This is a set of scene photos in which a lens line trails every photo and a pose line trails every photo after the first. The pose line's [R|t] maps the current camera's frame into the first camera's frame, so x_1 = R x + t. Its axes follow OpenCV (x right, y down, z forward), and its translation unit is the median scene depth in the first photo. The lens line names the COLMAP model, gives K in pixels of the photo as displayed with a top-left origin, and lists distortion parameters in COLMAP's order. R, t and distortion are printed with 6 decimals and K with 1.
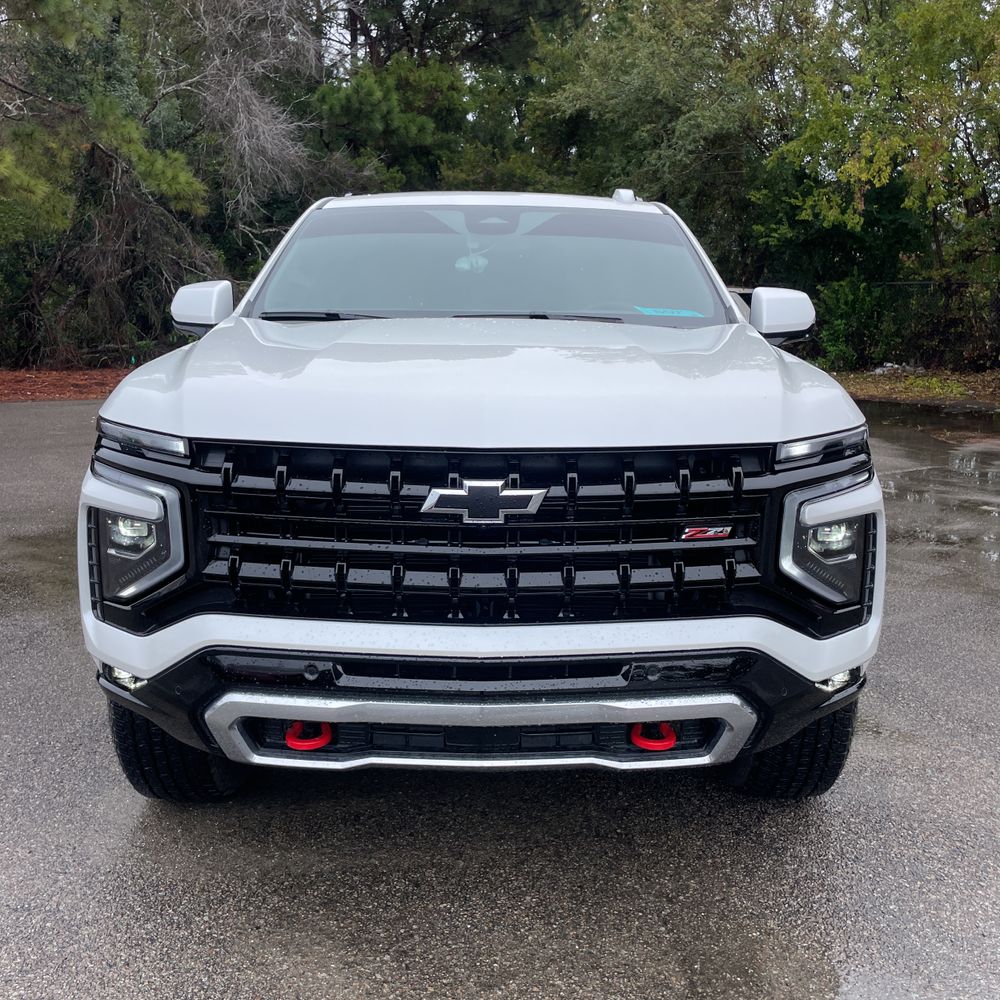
lens RADIAL K [[1019.4, 0, 493.4], [0, 1019.4, 502.0], [0, 0, 1]] dist [0.098281, -0.136956]
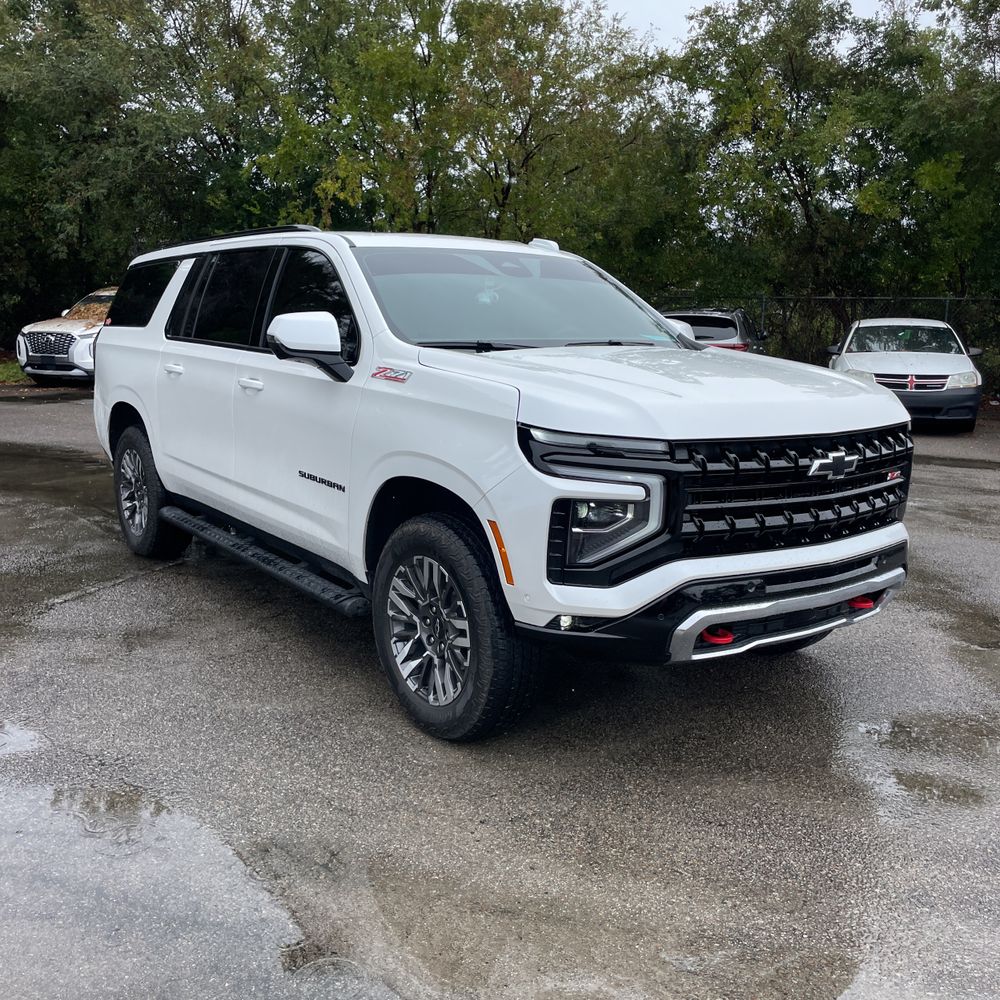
lens RADIAL K [[1062.0, 0, 500.0], [0, 1062.0, 500.0], [0, 0, 1]] dist [0.094118, -0.181508]
pose [[0.805677, -0.095695, 0.584574, -0.168877], [0.098475, 0.994770, 0.027124, -0.005228], [-0.584112, 0.035712, 0.810887, -0.009177]]
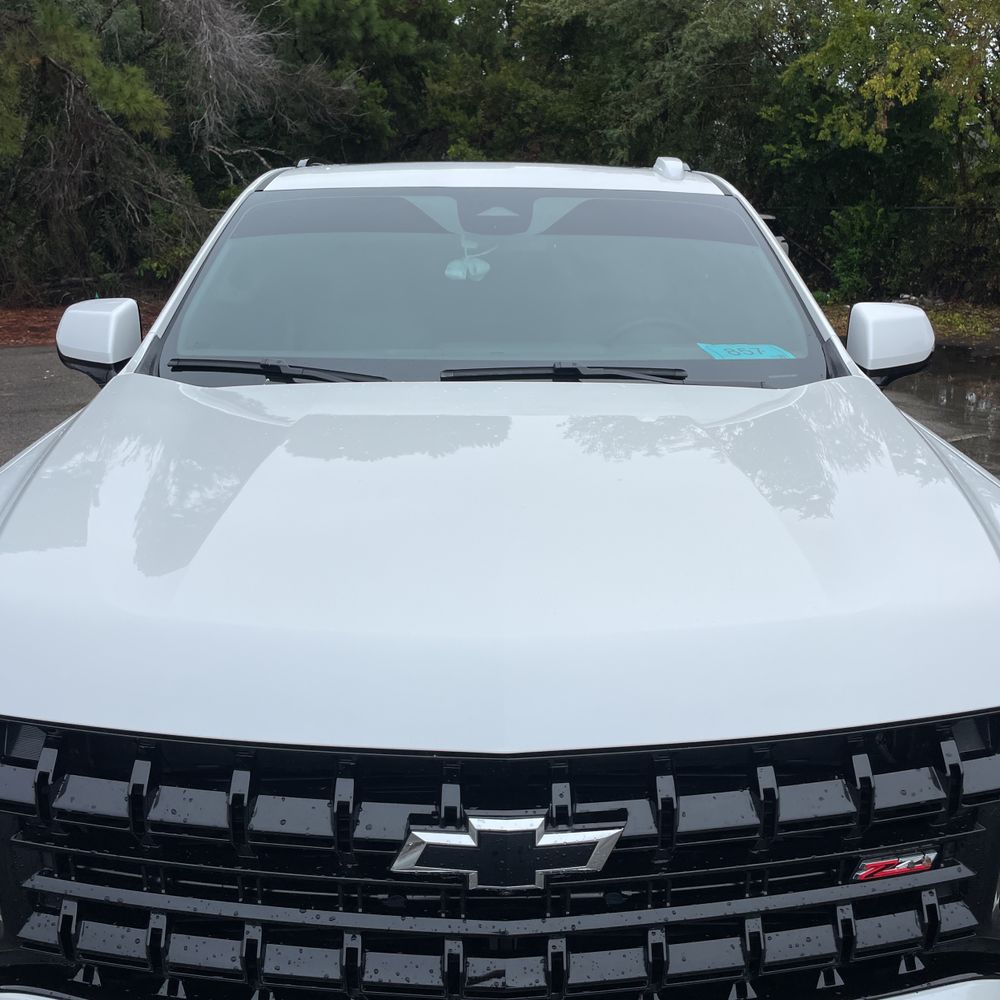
lens RADIAL K [[1019.4, 0, 493.4], [0, 1019.4, 502.0], [0, 0, 1]] dist [0.098281, -0.136956]
pose [[0.999921, -0.007900, 0.009755, -0.002396], [0.007083, 0.996680, 0.081113, -0.026930], [-0.010363, -0.081037, 0.996657, 0.053971]]
